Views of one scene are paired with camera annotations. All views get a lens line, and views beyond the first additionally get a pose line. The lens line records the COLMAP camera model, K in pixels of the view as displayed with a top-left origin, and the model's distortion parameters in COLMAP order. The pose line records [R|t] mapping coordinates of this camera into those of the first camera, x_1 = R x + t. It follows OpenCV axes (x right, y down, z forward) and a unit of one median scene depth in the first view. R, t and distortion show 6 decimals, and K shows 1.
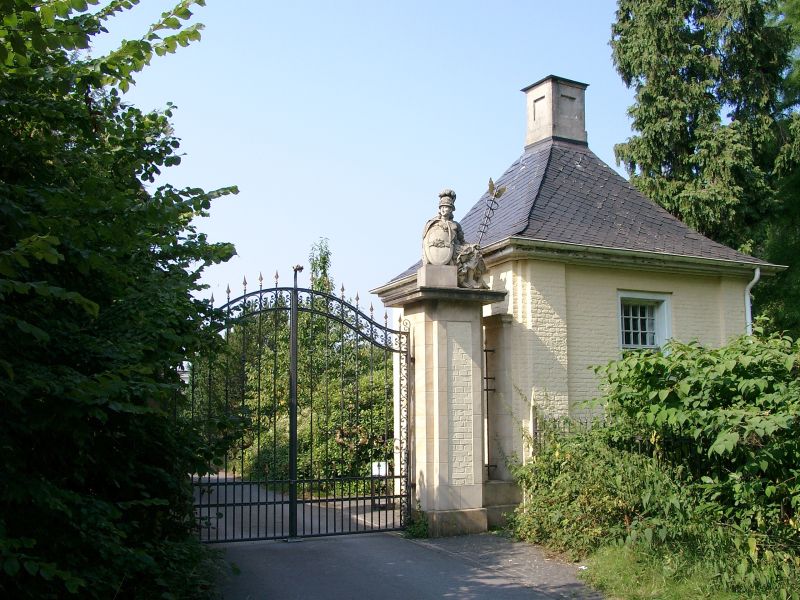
lens RADIAL K [[862.2, 0, 400.0], [0, 862.2, 300.0], [0, 0, 1]] dist [-0.154173, 0.234057]
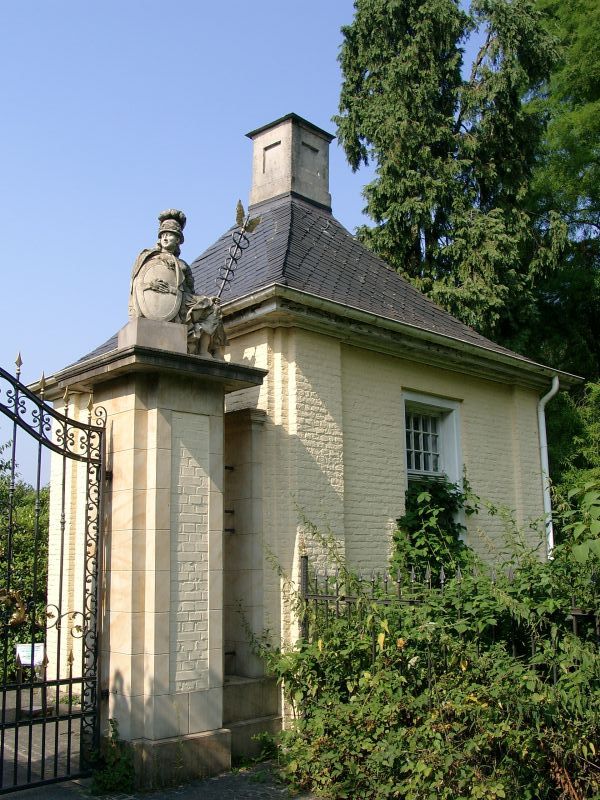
lens RADIAL K [[862.2, 0, 300.0], [0, 862.2, 400.0], [0, 0, 1]] dist [-0.154173, 0.234057]
pose [[0.951880, 0.054098, 0.301658, -0.037740], [-0.036340, 0.997277, -0.064175, 0.048286], [-0.304308, 0.050125, 0.951254, 0.383166]]
